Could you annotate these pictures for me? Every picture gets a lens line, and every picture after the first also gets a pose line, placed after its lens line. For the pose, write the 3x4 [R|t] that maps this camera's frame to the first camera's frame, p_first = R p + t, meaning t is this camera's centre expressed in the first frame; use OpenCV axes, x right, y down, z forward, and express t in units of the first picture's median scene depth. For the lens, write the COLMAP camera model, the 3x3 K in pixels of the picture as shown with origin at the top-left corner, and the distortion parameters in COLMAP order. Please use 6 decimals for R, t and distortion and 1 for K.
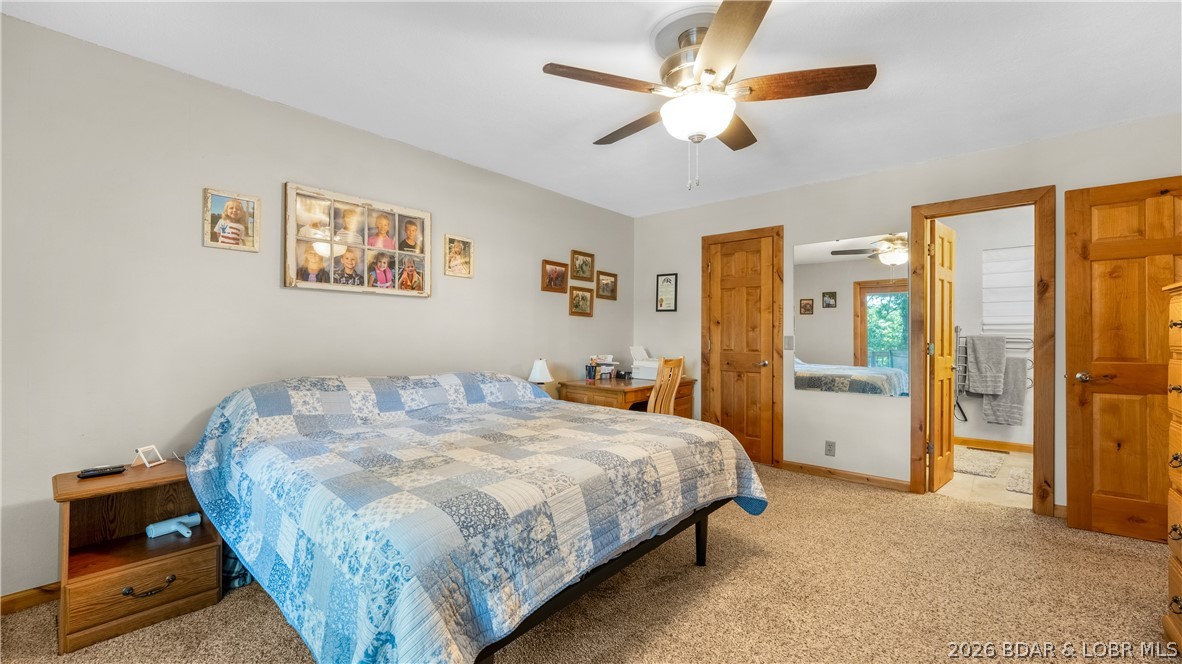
lens RADIAL K [[482.4, 0, 598.2], [0, 482.4, 331.7], [0, 0, 1]] dist [-0.001816, 0.000281]
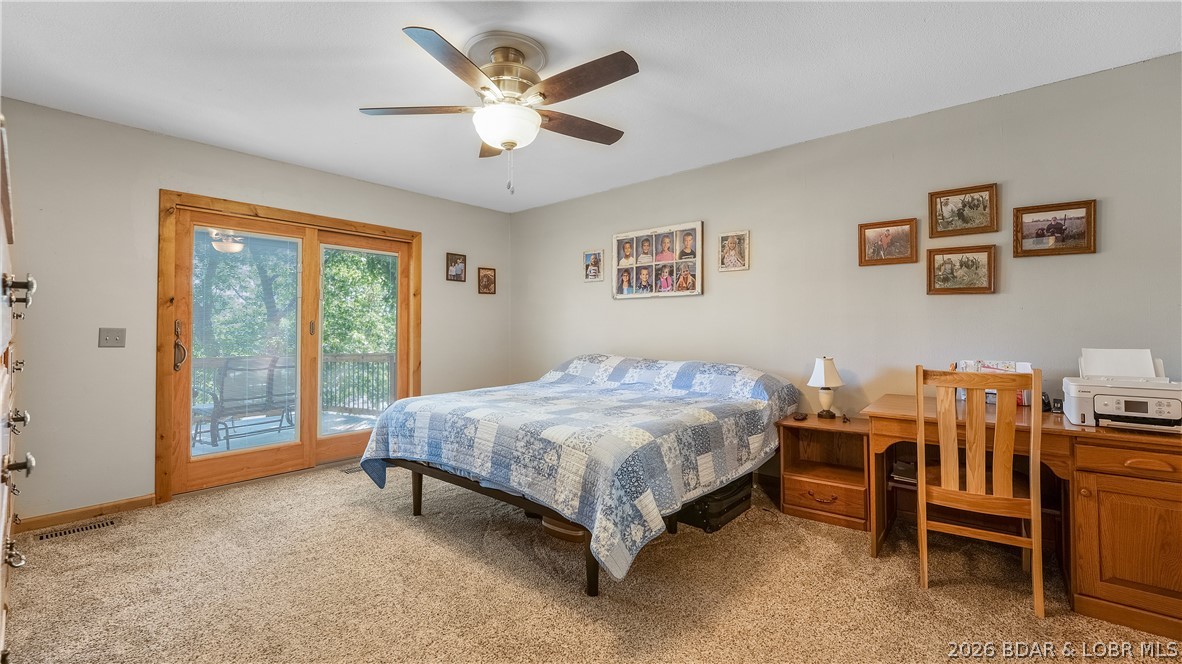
lens RADIAL K [[482.4, 0, 591.8], [0, 482.4, 328.4], [0, 0, 1]] dist [-0.001816, 0.000281]
pose [[-0.006037, -0.006304, -0.999962, 0.823380], [0.009361, 0.999936, -0.006360, 0.014200], [0.999938, -0.009399, -0.005978, 0.772551]]
